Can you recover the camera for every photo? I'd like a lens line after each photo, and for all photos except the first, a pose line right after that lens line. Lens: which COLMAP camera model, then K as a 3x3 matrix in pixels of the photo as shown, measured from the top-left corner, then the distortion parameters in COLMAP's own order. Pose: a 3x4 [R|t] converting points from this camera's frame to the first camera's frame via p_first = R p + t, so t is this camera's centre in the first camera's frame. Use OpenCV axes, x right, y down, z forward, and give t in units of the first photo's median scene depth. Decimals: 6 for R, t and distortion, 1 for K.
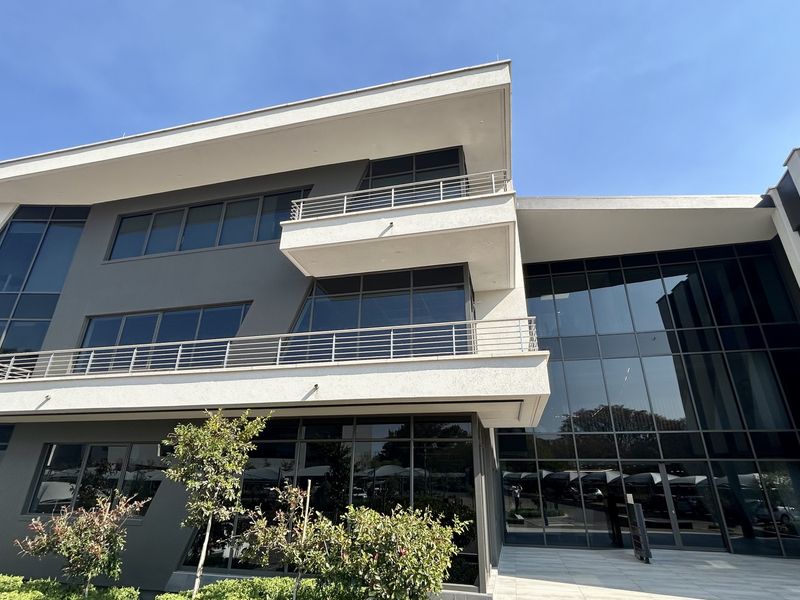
lens RADIAL K [[432.1, 0, 398.8], [0, 432.1, 296.6], [0, 0, 1]] dist [-0.001443, 0.001640]
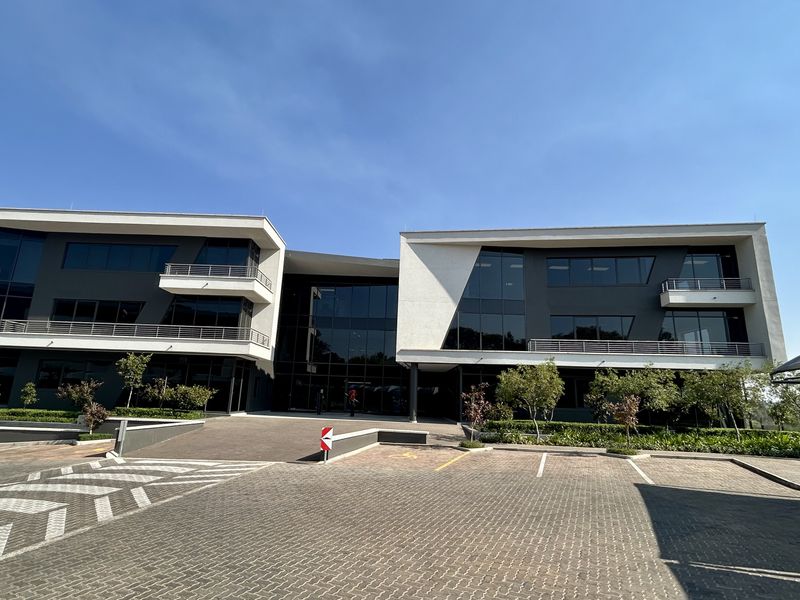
lens RADIAL K [[432.1, 0, 398.8], [0, 432.1, 296.6], [0, 0, 1]] dist [-0.001443, 0.001640]
pose [[0.971323, 0.075302, 0.225526, 0.428656], [-0.114209, 0.979697, 0.164772, -0.539545], [-0.208540, -0.185804, 0.960202, -1.421464]]
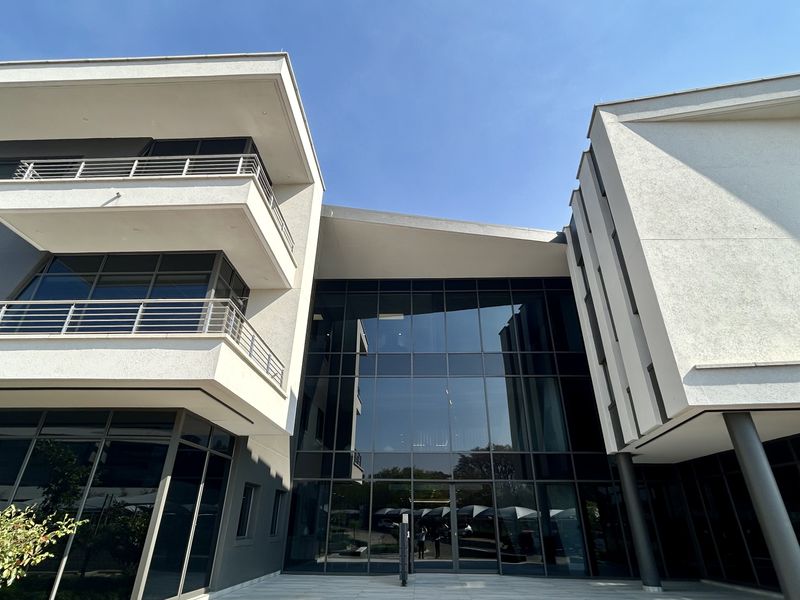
lens RADIAL K [[432.1, 0, 398.8], [0, 432.1, 296.6], [0, 0, 1]] dist [-0.001443, 0.001640]
pose [[0.980154, 0.089861, 0.176700, 0.350495], [-0.075893, 0.993547, -0.084293, 0.064117], [-0.183135, 0.069209, 0.980649, 0.020327]]
